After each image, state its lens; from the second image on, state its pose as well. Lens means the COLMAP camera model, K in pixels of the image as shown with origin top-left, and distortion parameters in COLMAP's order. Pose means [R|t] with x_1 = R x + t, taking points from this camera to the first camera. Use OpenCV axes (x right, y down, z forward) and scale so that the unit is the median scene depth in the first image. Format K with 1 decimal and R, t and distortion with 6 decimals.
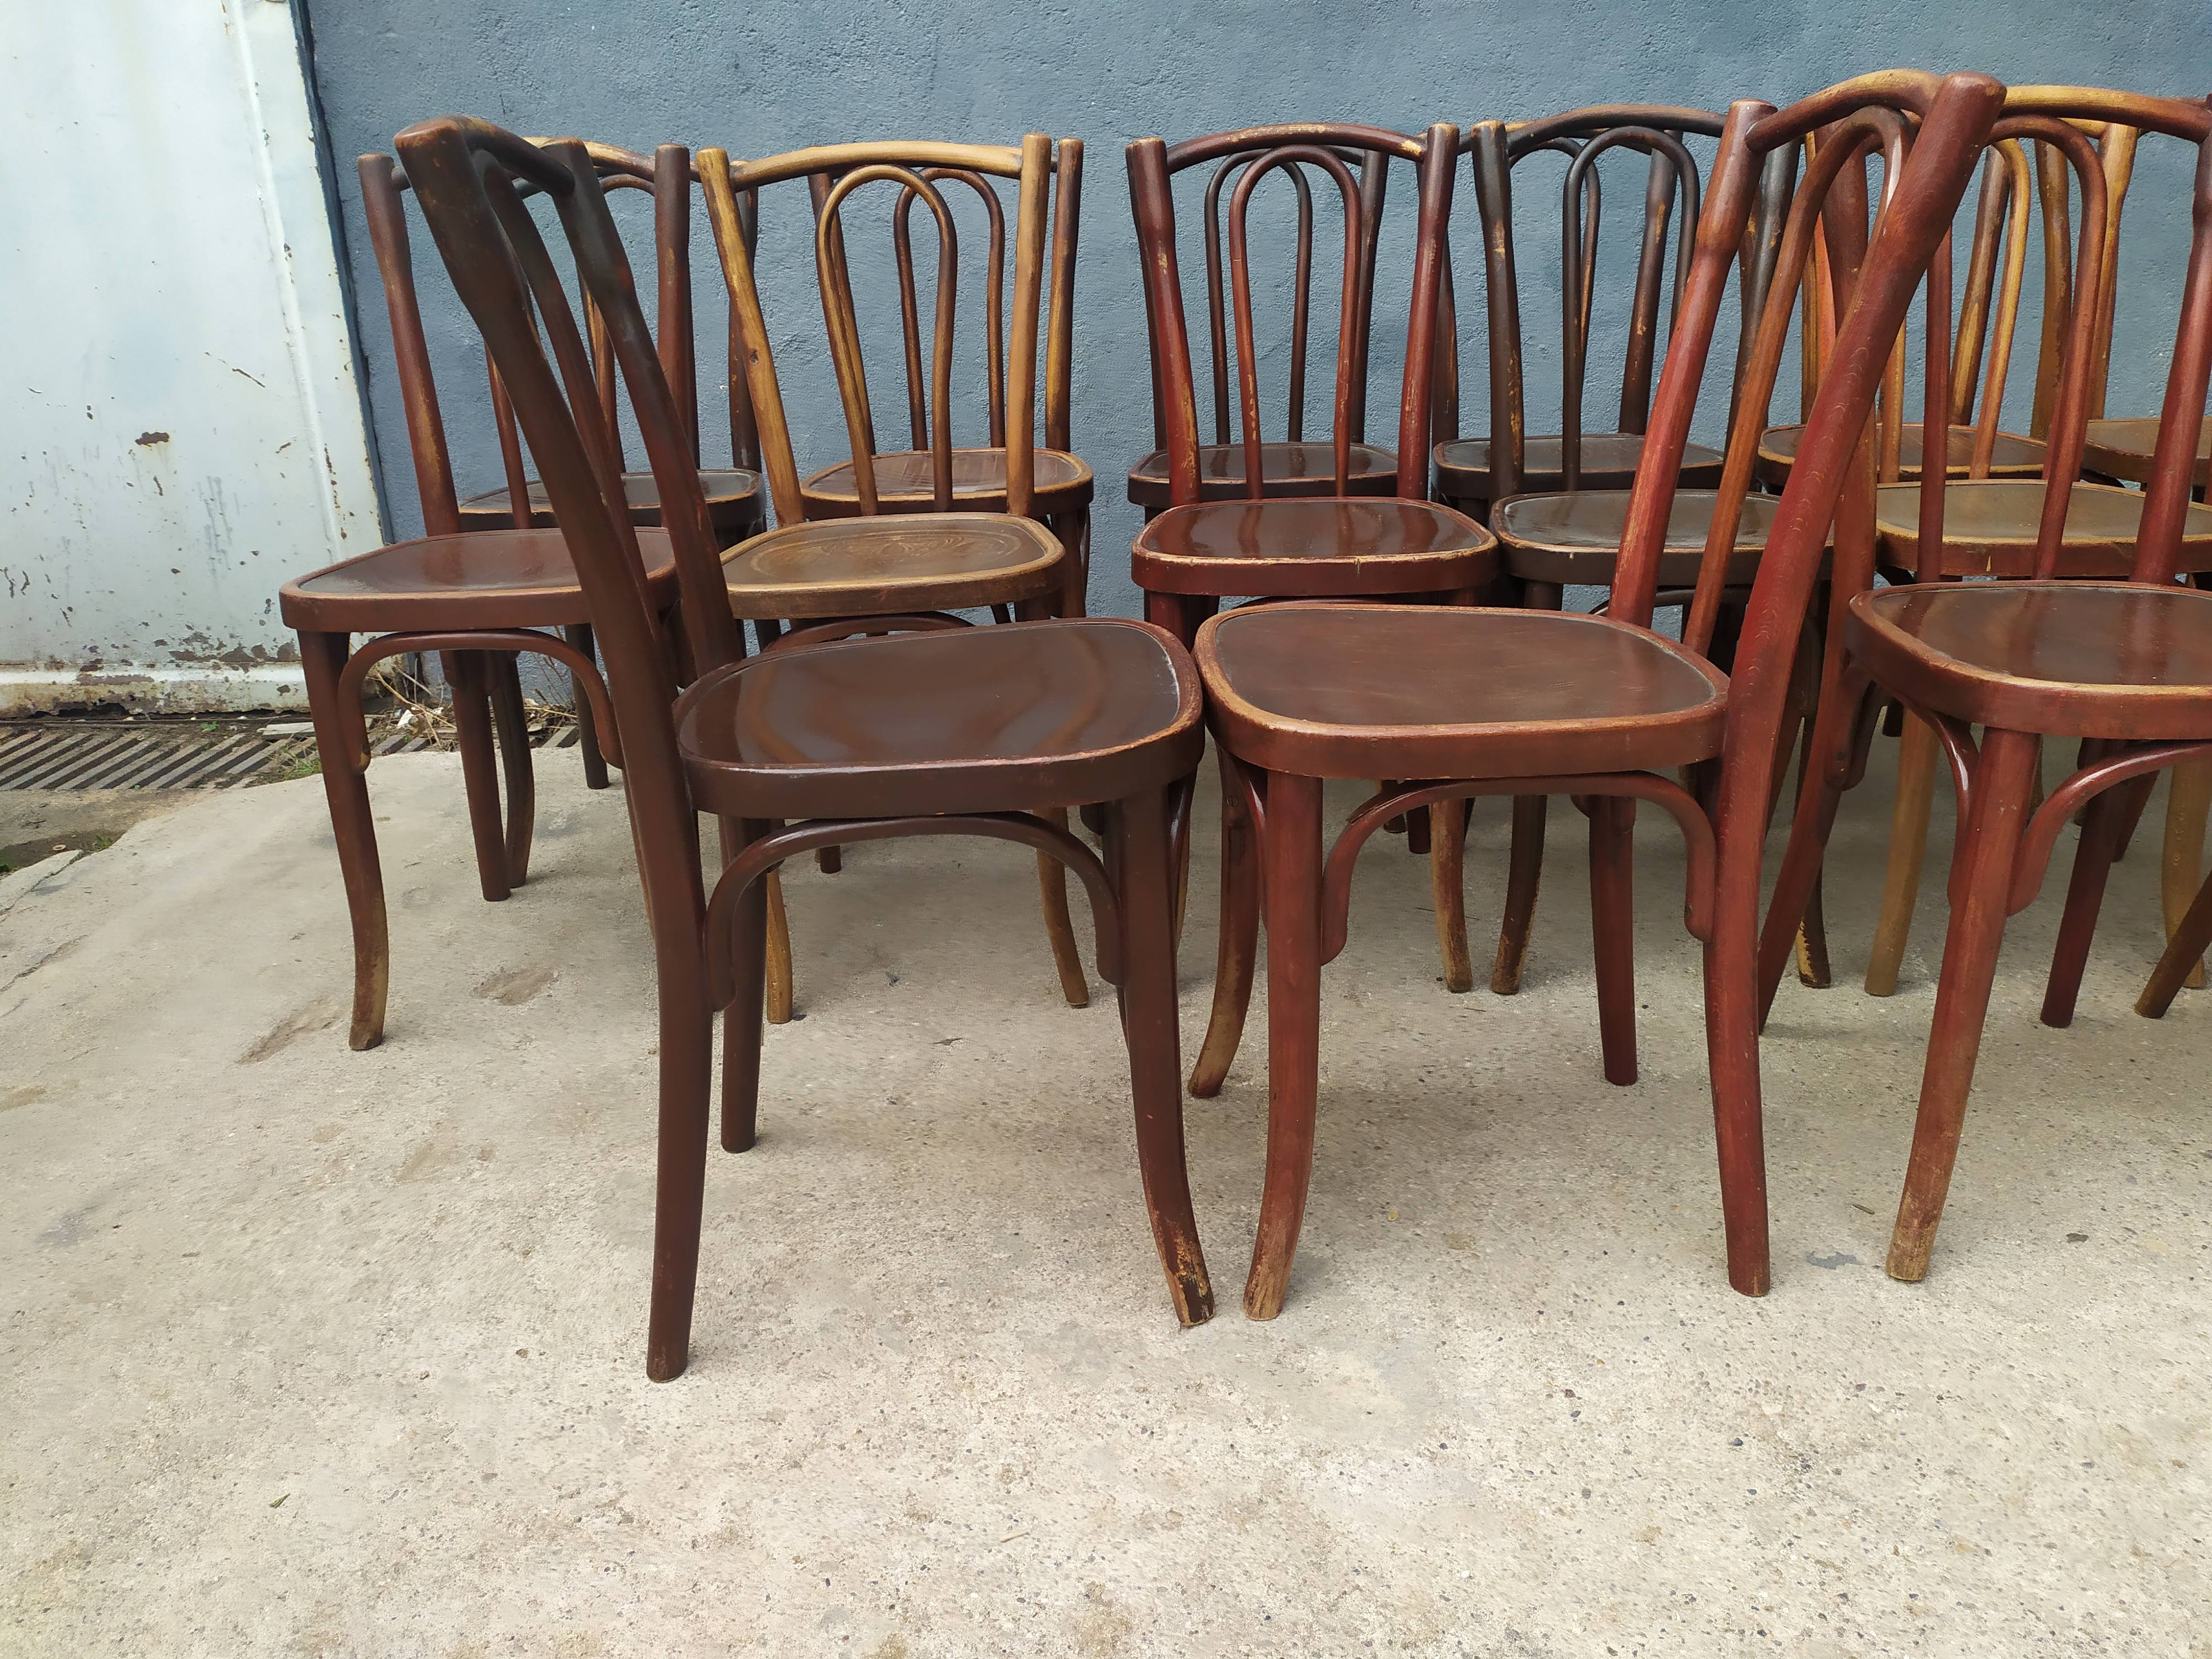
lens RADIAL K [[1682.0, 0, 1149.5], [0, 1682.0, 775.7], [0, 0, 1]] dist [0.050230, -0.050587]
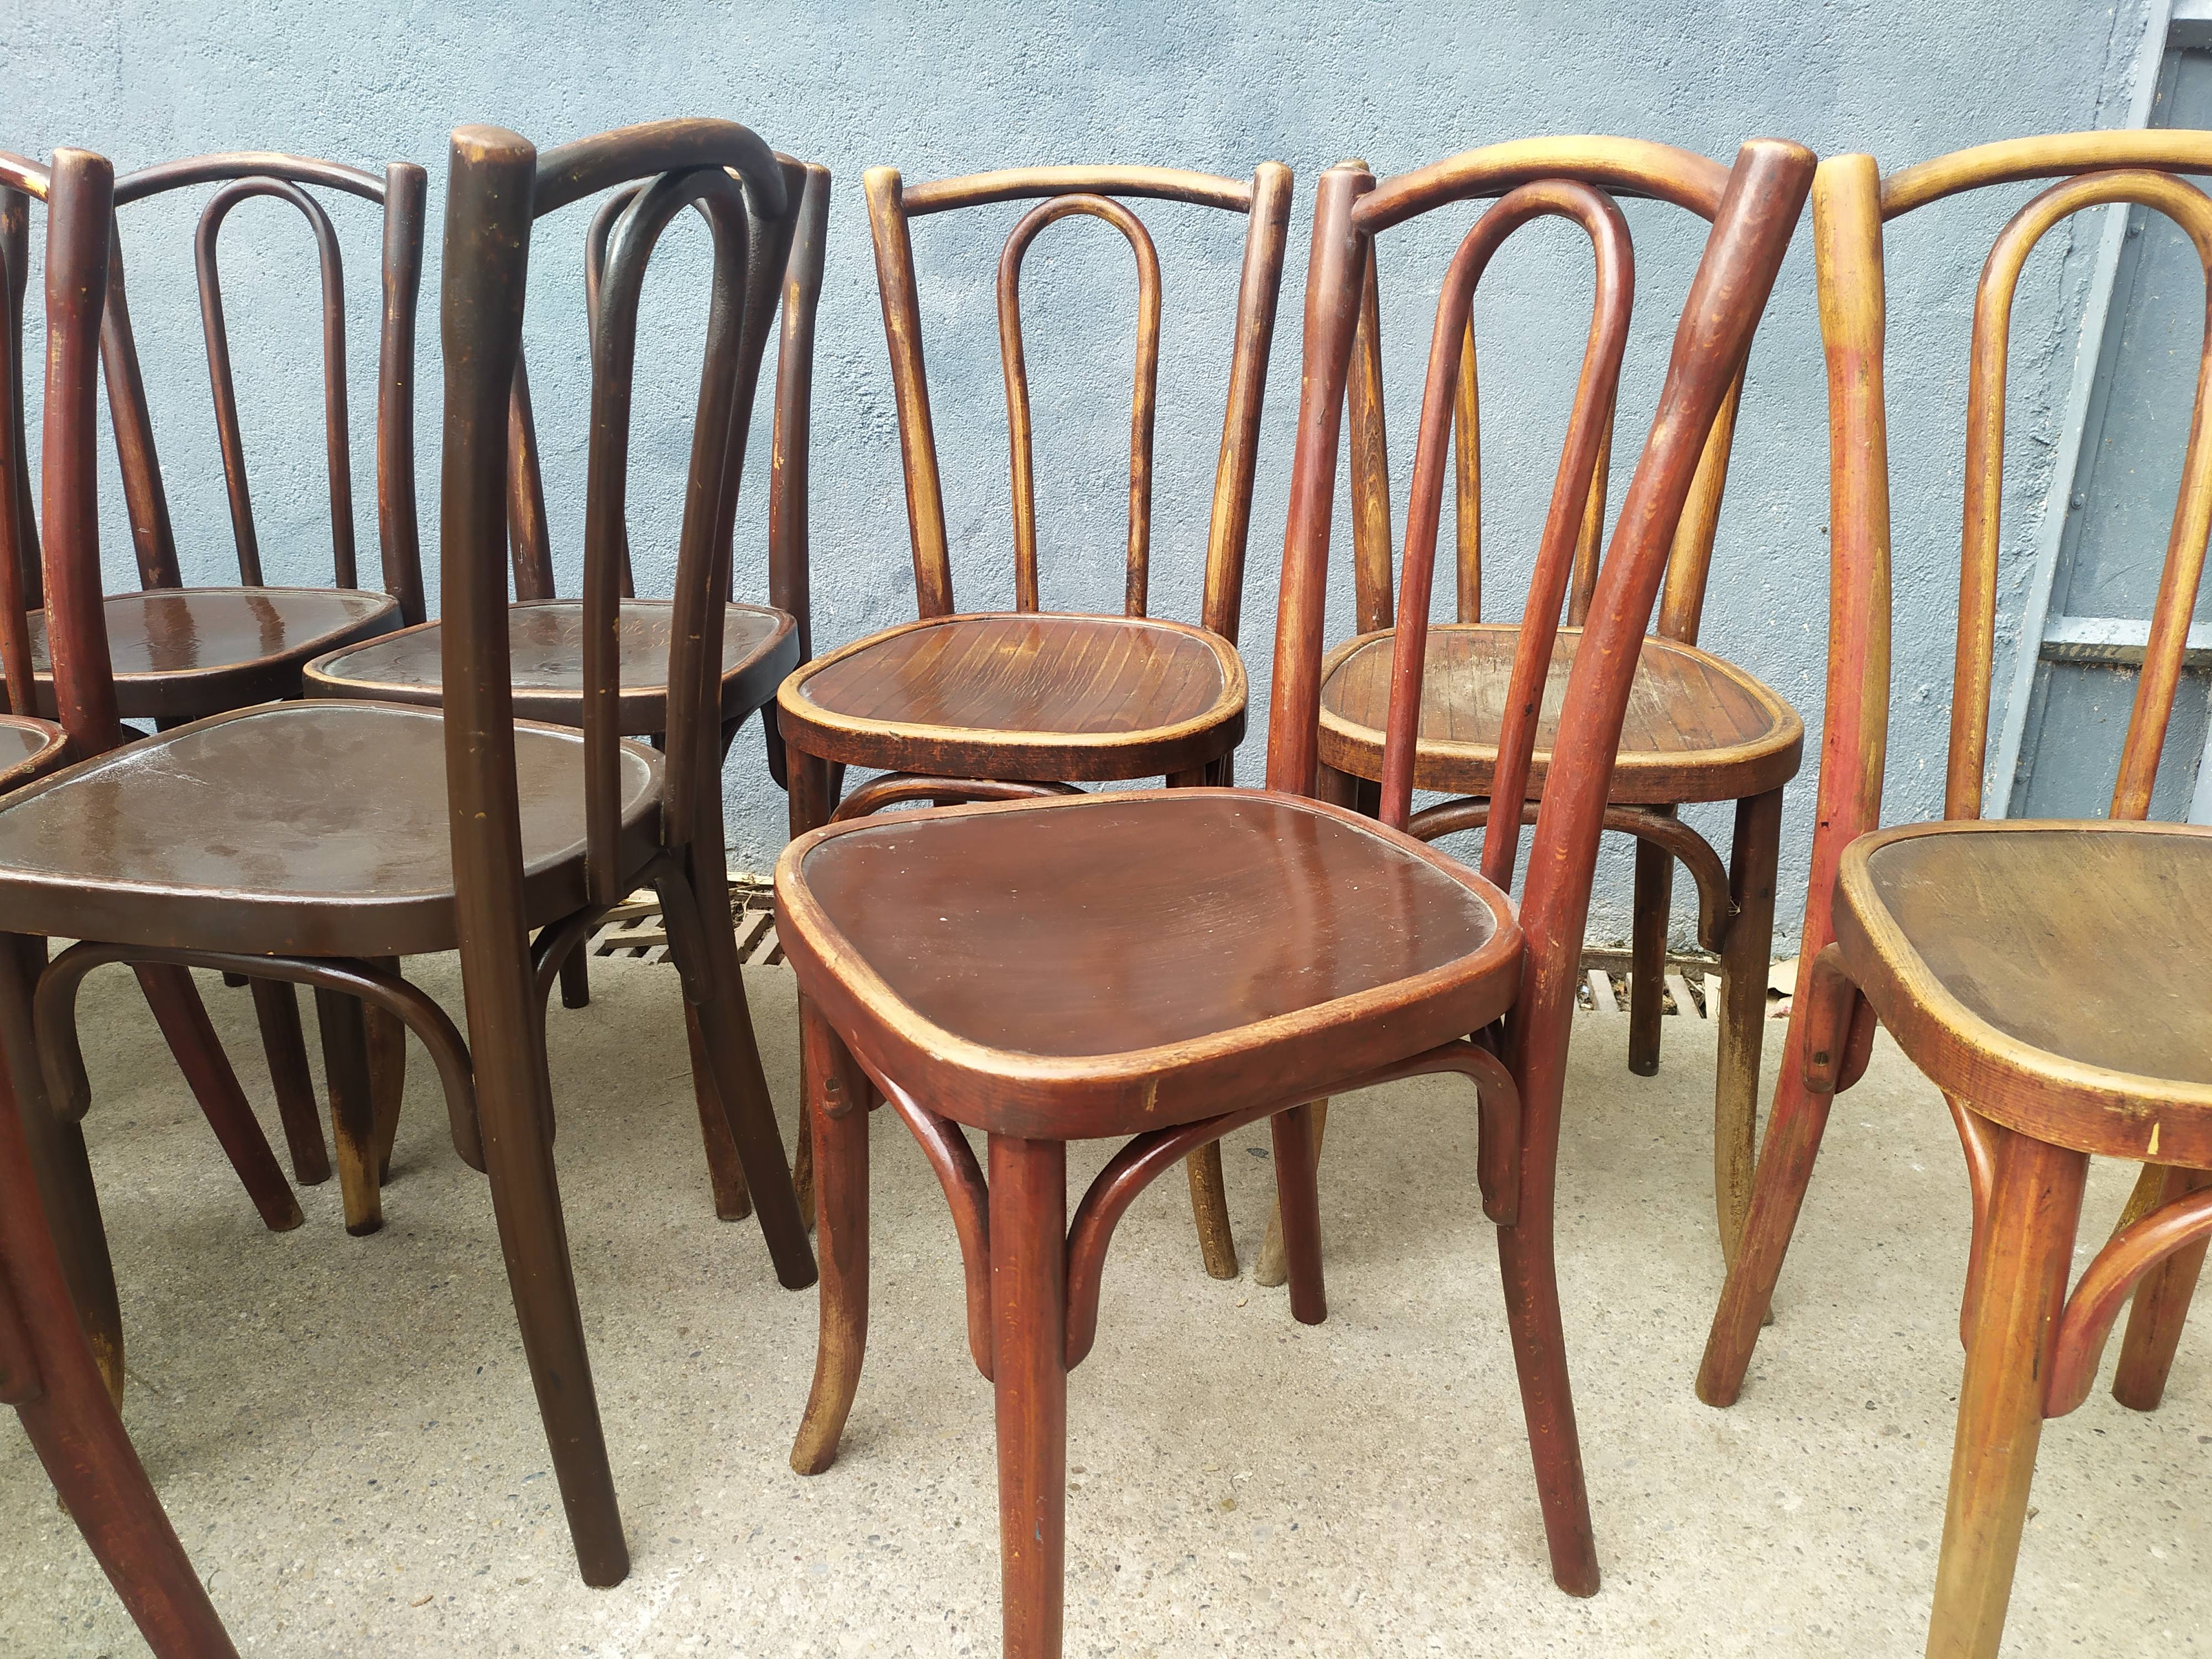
lens RADIAL K [[1689.9, 0, 1107.6], [0, 1689.9, 840.3], [0, 0, 1]] dist [0.035916, -0.036308]
pose [[0.989529, 0.071534, -0.125360, 0.459049], [-0.069276, 0.997349, 0.022287, -0.116604], [0.126621, -0.013369, 0.991861, 0.293945]]
